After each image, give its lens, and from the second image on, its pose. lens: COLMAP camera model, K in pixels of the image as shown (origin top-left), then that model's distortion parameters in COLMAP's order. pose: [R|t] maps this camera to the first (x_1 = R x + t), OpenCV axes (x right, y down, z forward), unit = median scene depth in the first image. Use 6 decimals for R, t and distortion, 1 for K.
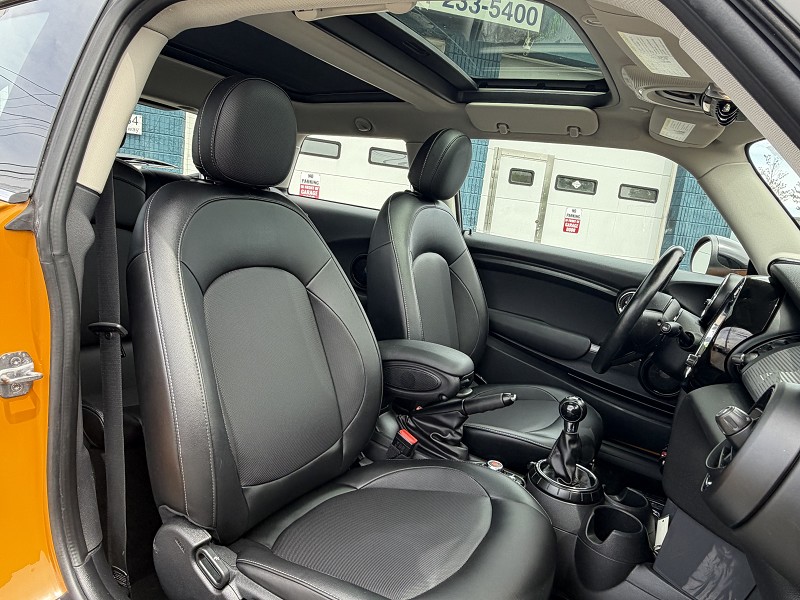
lens RADIAL K [[513.0, 0, 379.3], [0, 513.0, 302.1], [0, 0, 1]] dist [0.000520, 0.001646]
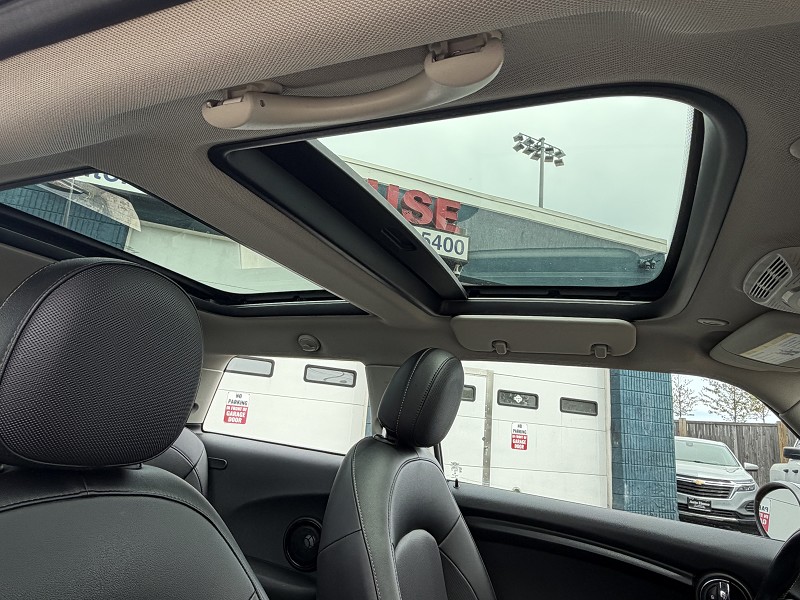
lens RADIAL K [[513.0, 0, 399.9], [0, 513.0, 300.0], [0, 0, 1]] dist [0.000520, 0.001646]
pose [[0.985718, 0.009413, 0.168142, -0.018343], [0.059043, 0.915743, -0.397402, -0.065372], [-0.157716, 0.401654, 0.902108, 0.184965]]
